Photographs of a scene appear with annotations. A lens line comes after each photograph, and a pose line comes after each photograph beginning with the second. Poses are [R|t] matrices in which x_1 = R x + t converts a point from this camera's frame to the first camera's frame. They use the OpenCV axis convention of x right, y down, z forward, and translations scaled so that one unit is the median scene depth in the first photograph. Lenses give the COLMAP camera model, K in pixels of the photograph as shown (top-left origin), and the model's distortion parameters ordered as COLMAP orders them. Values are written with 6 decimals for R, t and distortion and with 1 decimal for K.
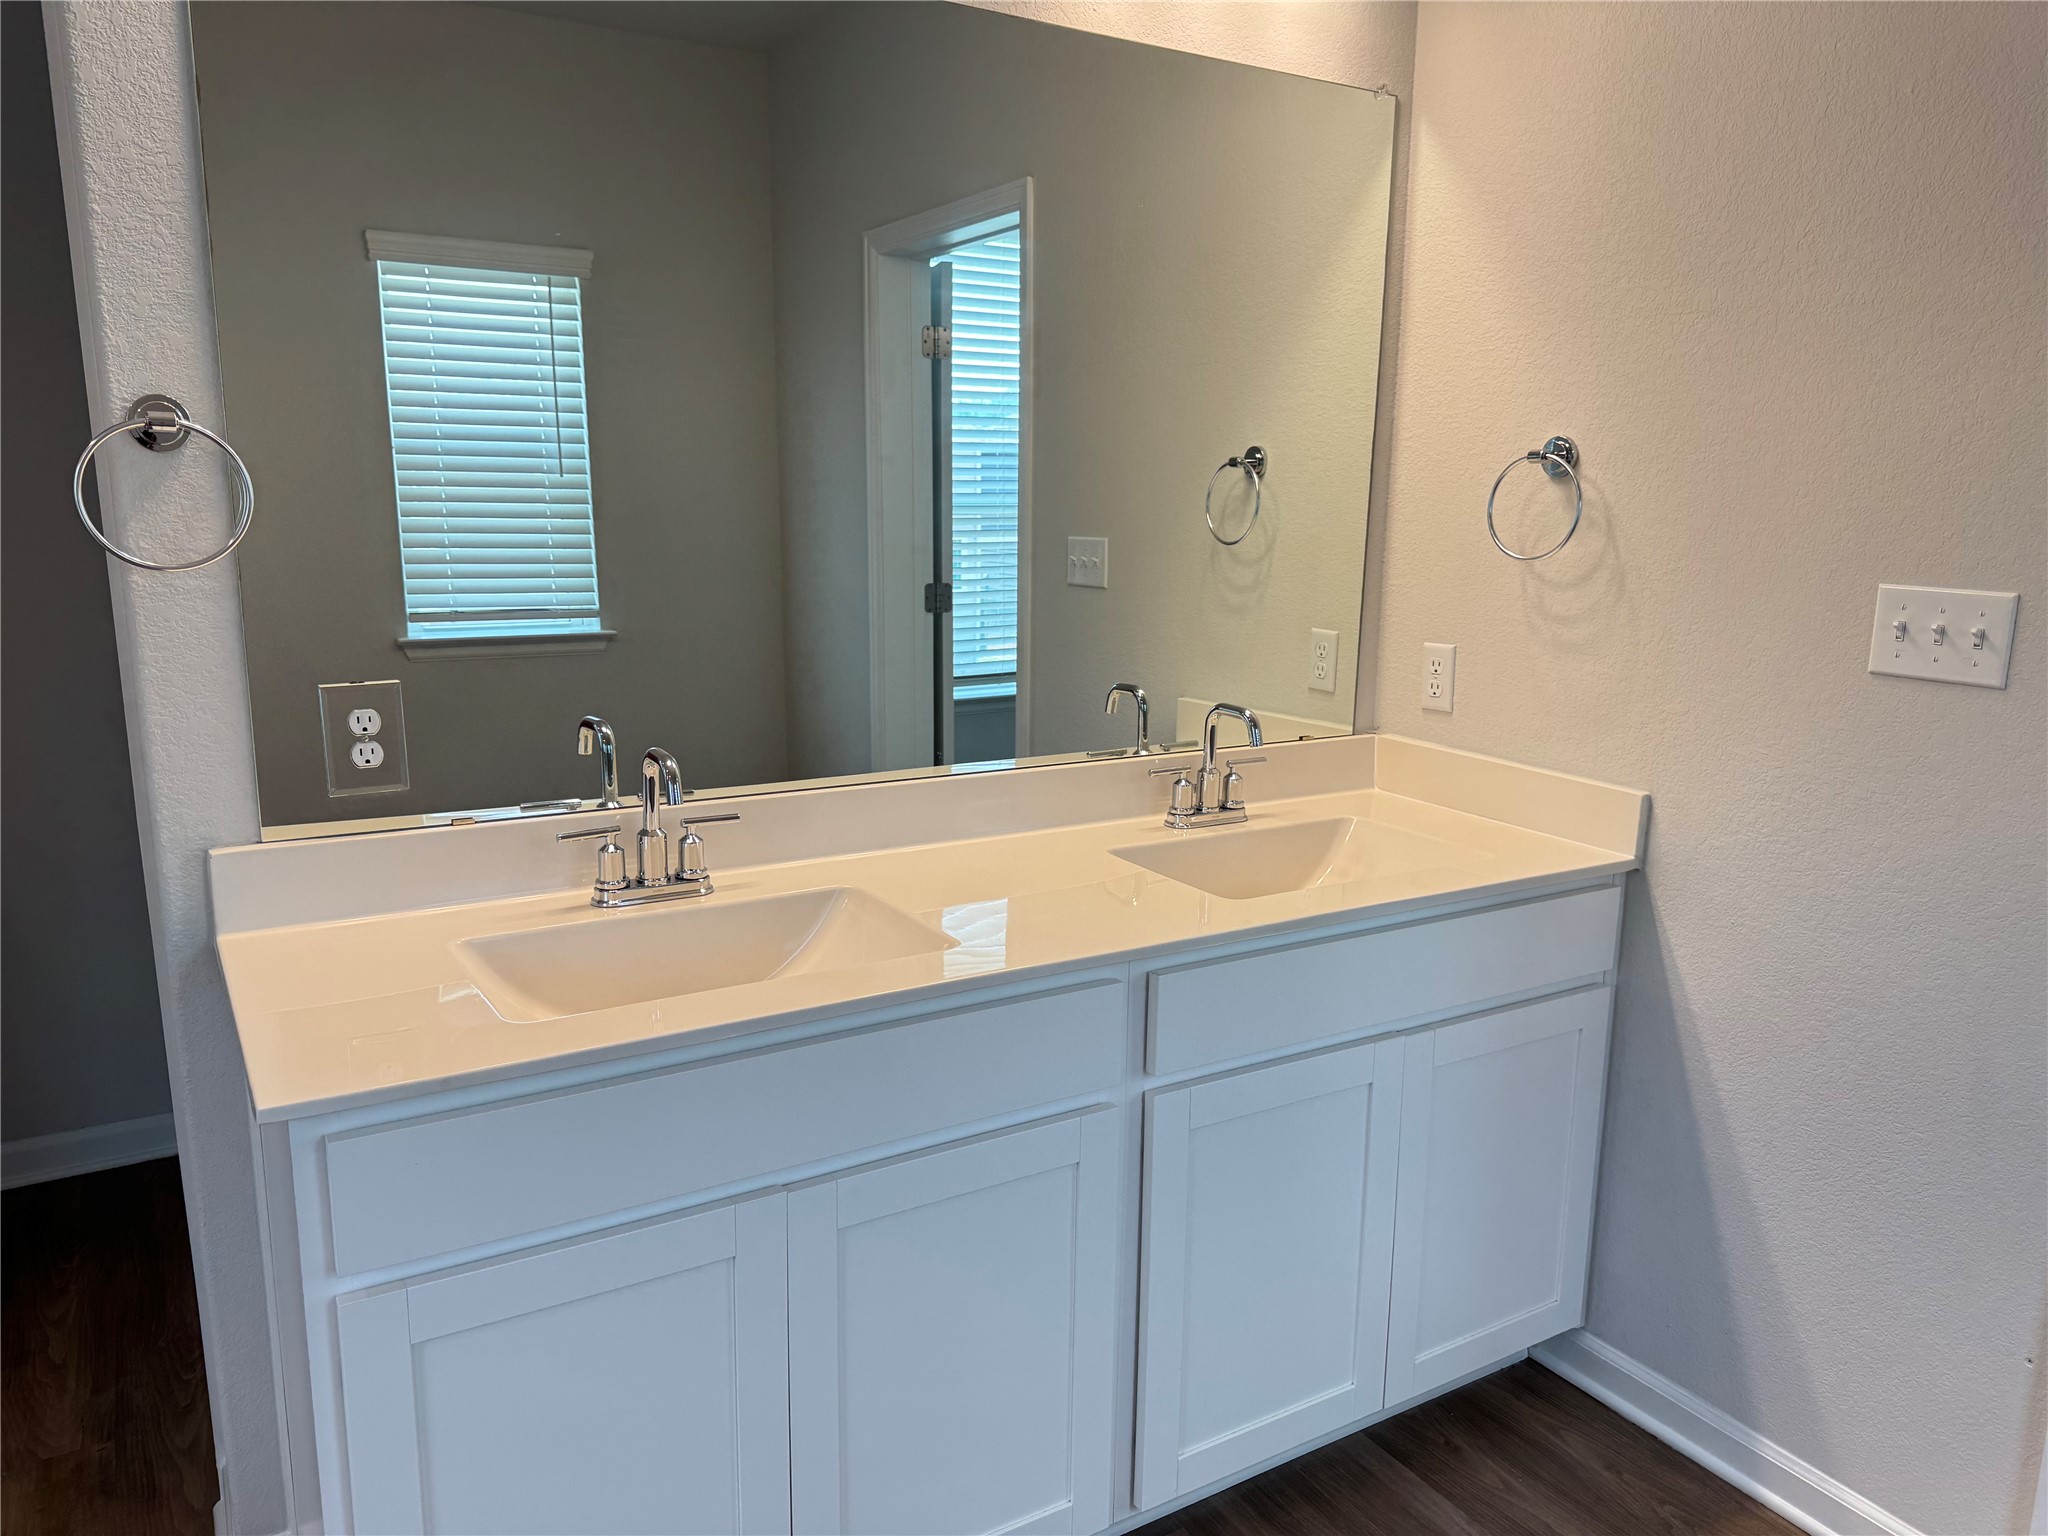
lens RADIAL K [[1430.8, 0, 1016.2], [0, 1430.8, 770.0], [0, 0, 1]] dist [0.127702, -0.223347]
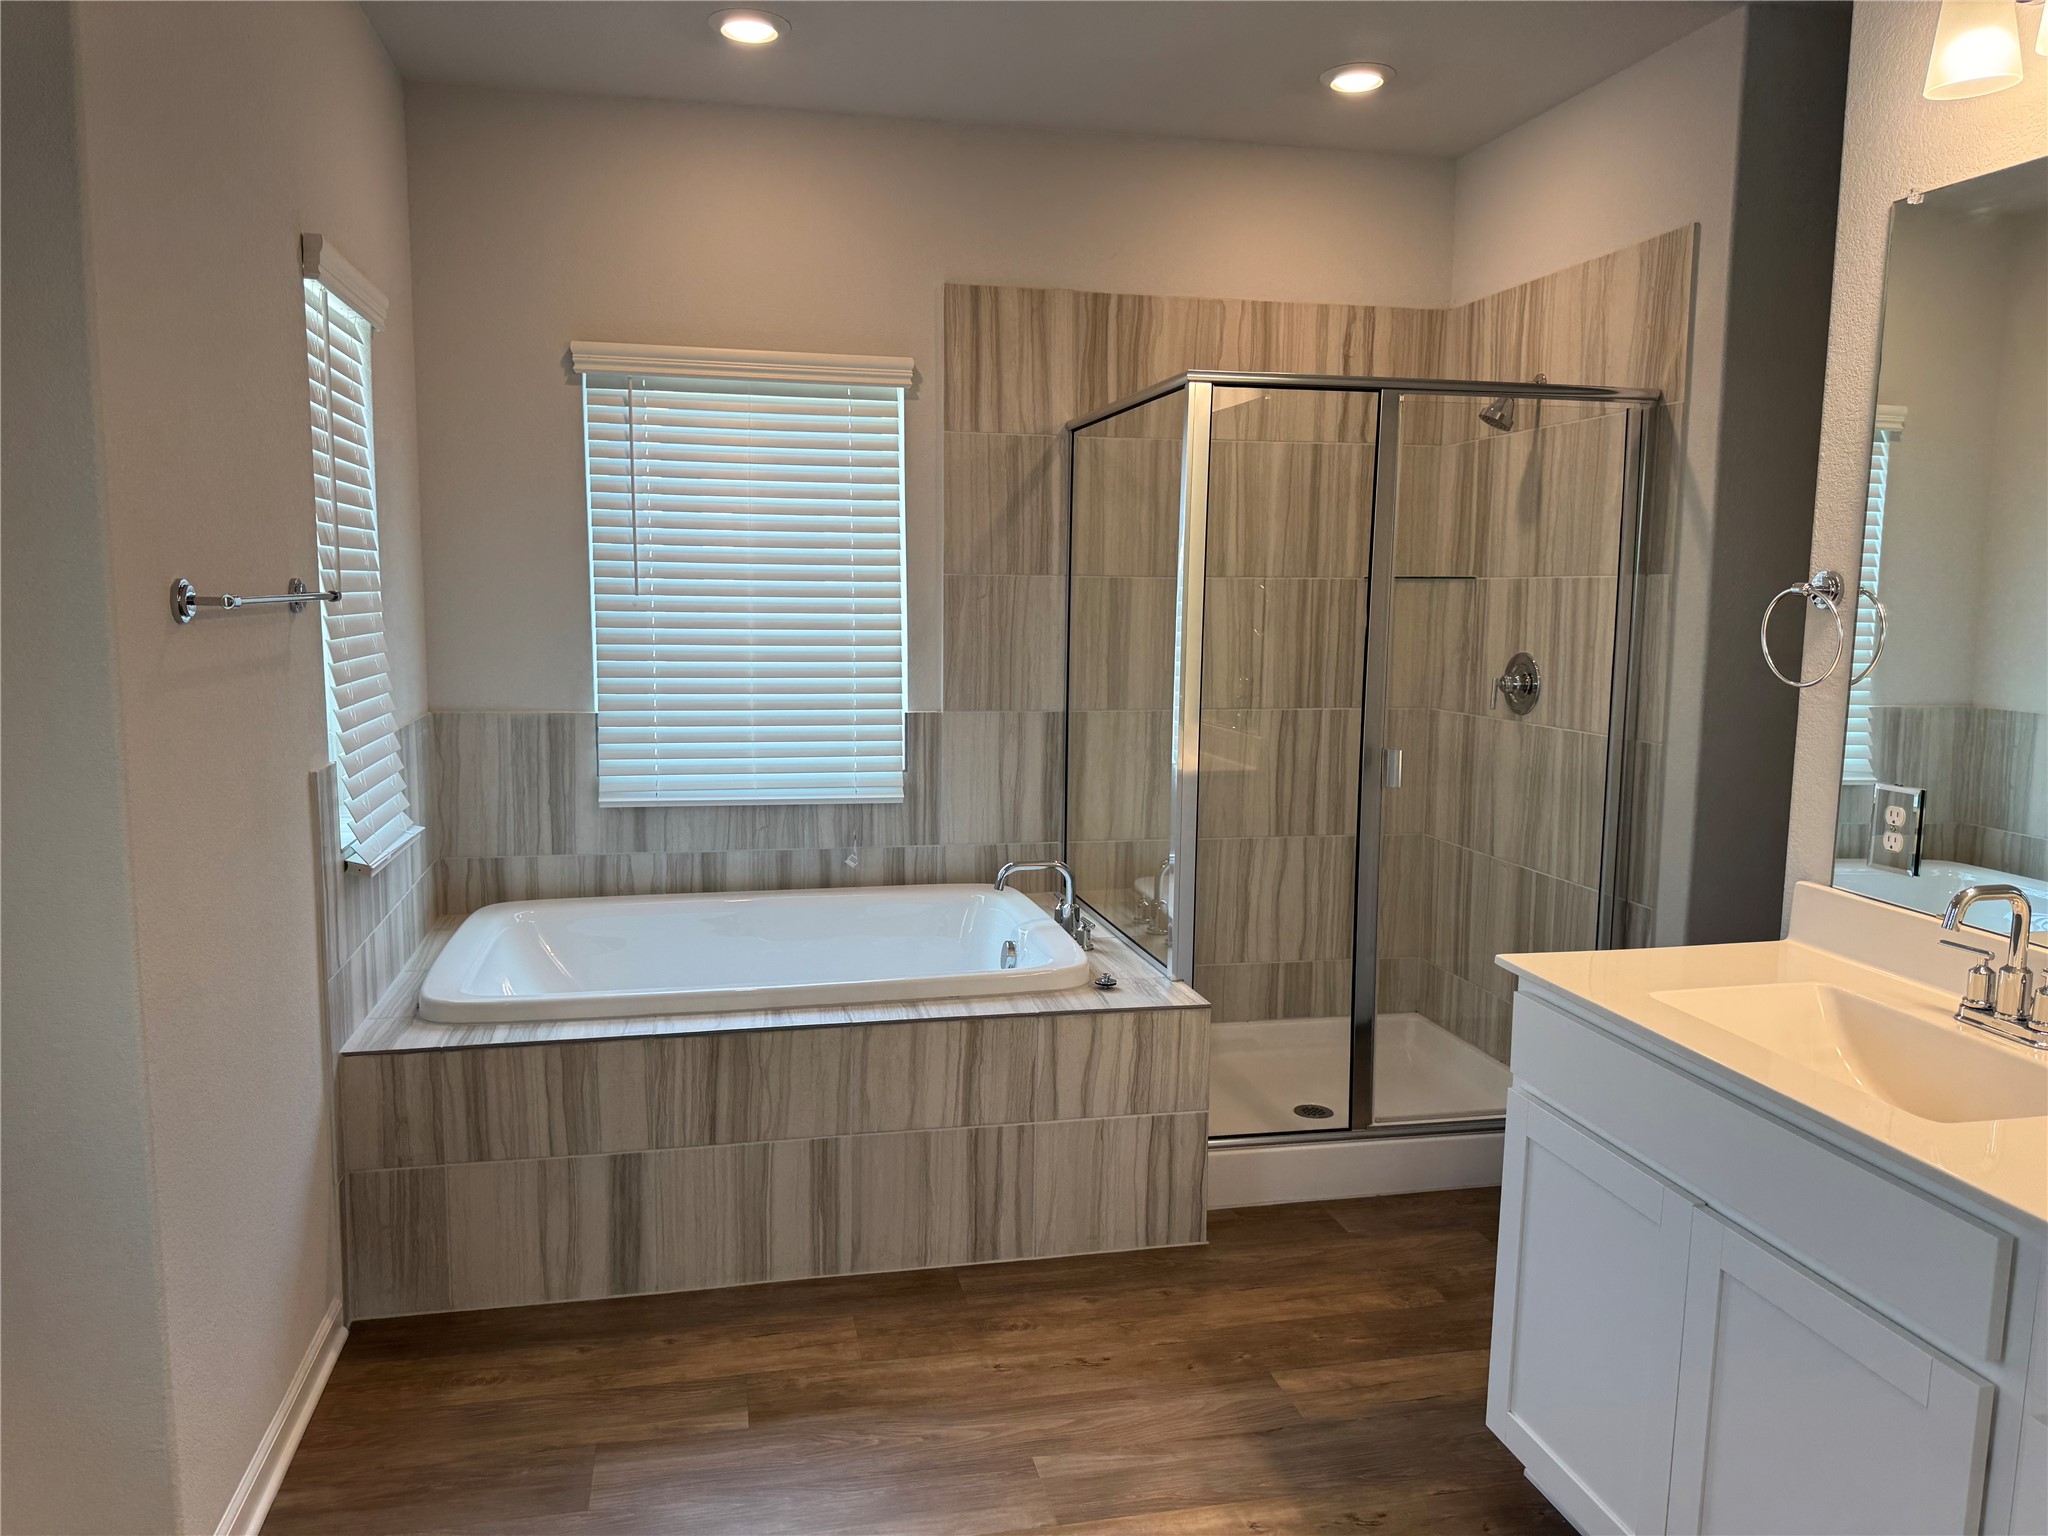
lens RADIAL K [[1430.8, 0, 1016.2], [0, 1430.8, 770.0], [0, 0, 1]] dist [0.127702, -0.223347]
pose [[-0.333463, 0.085883, -0.938843, 0.988857], [-0.219582, 0.961379, 0.165937, -0.113172], [0.916835, 0.261487, -0.301726, 0.667960]]
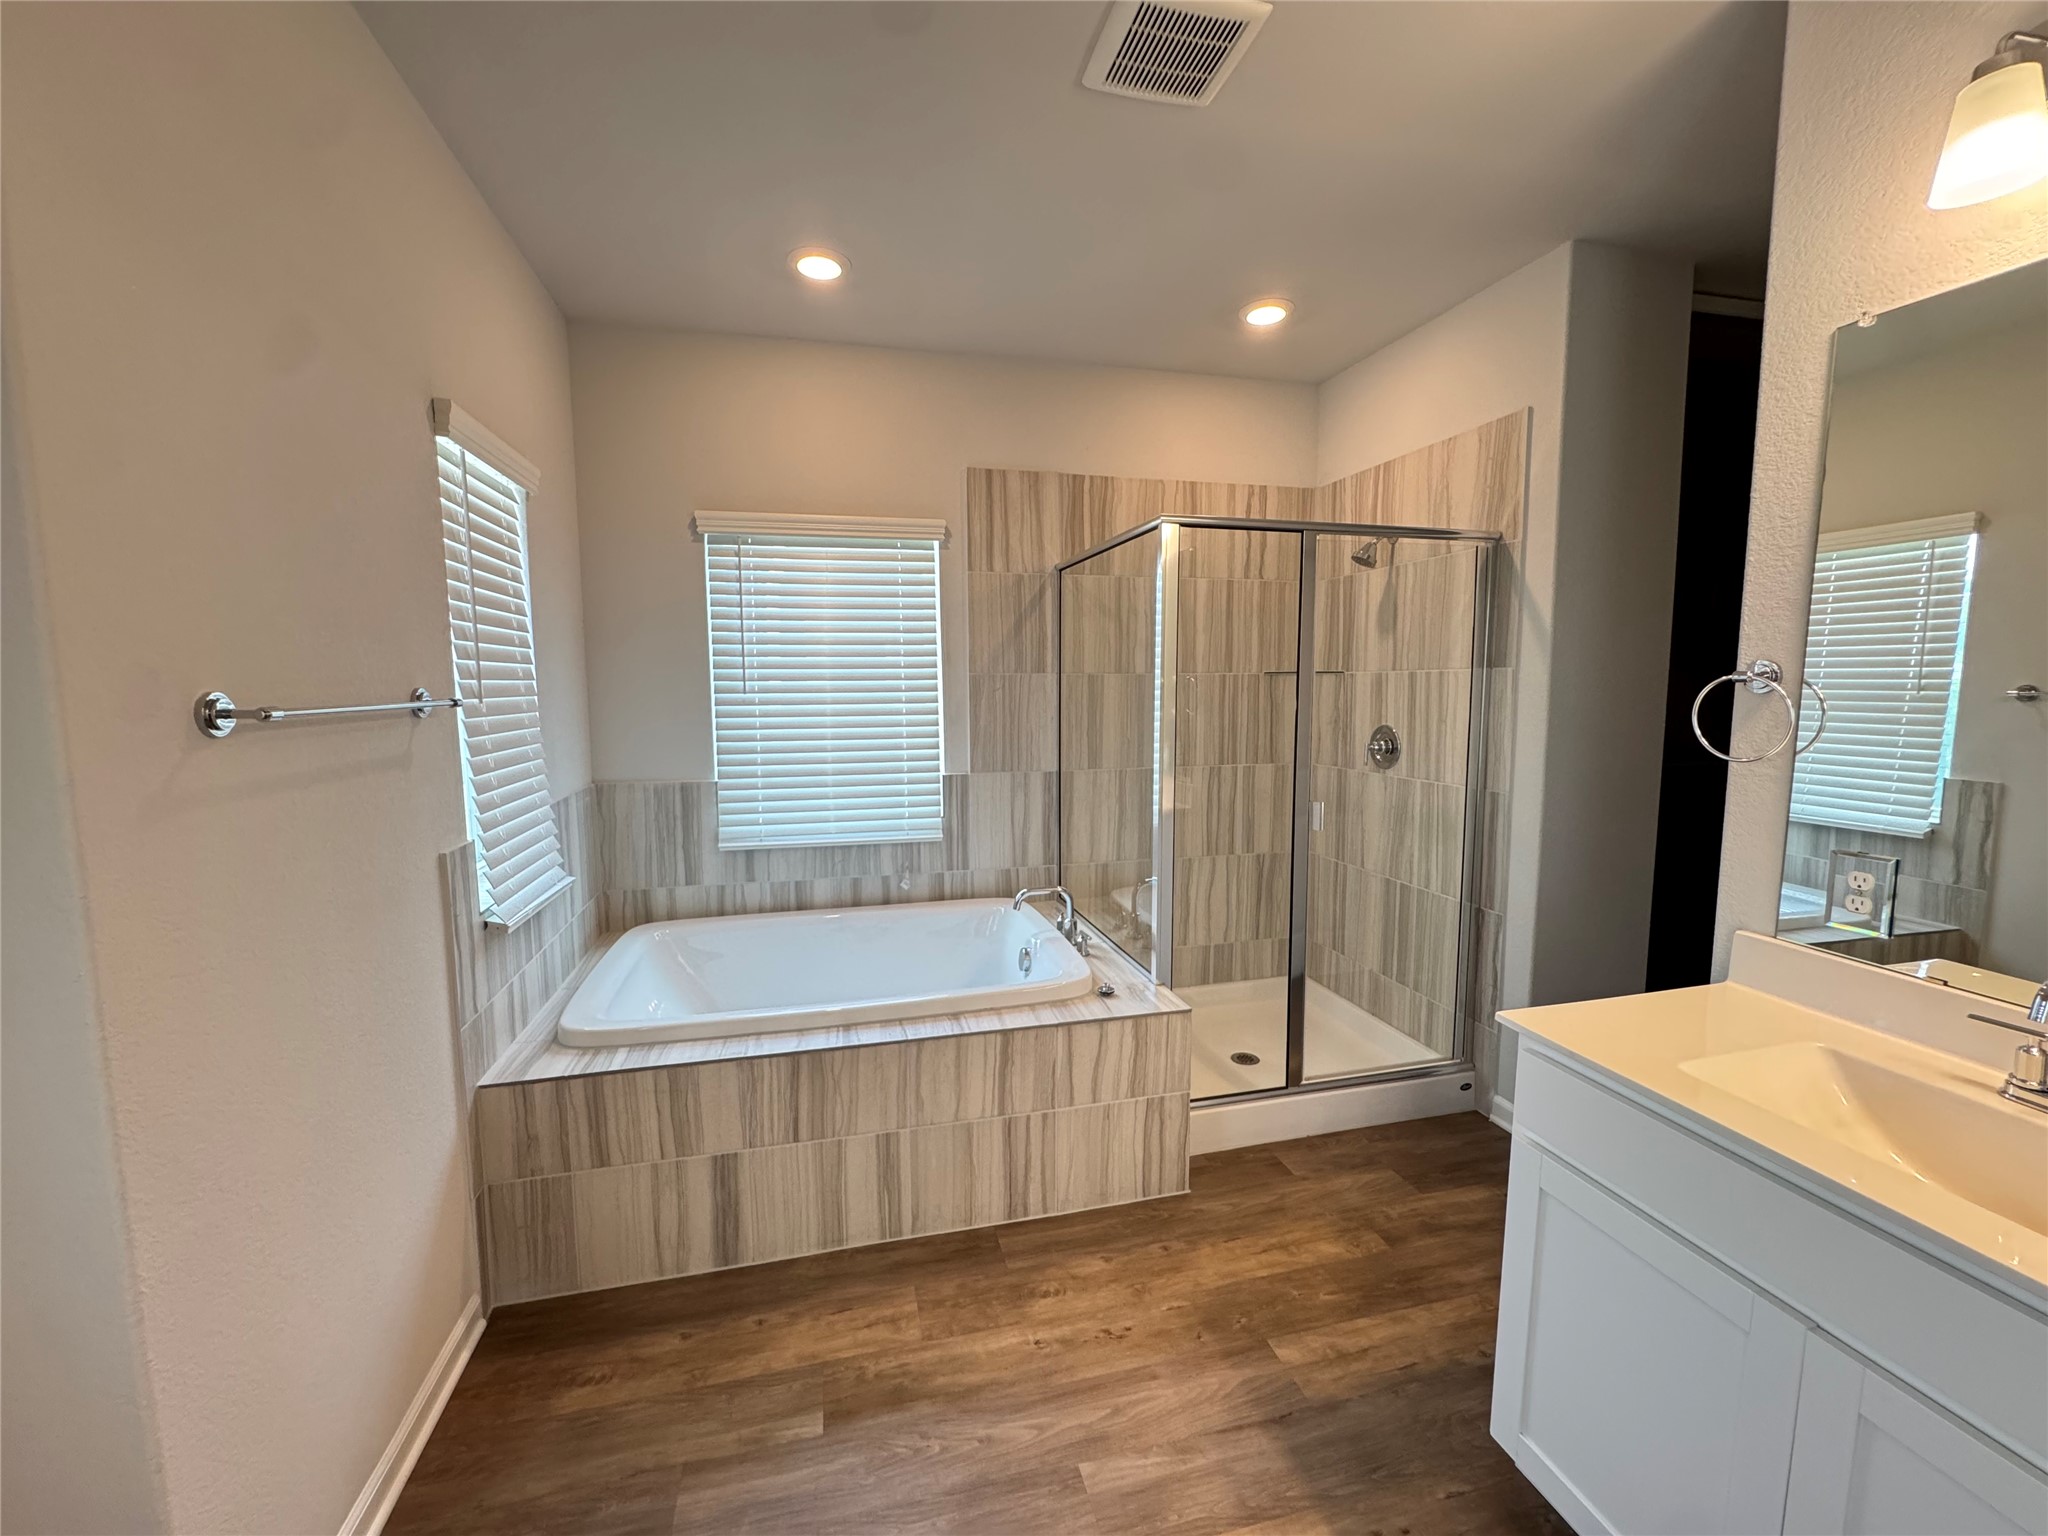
lens RADIAL K [[818.8, 0, 1024.0], [0, 818.8, 768.0], [0, 0, 1]] dist [-0.002305, -0.000076]
pose [[-0.305073, 0.071054, -0.949675, 0.523682], [-0.205020, 0.968930, 0.138355, -0.081342], [0.929998, 0.236911, -0.281027, 0.448716]]
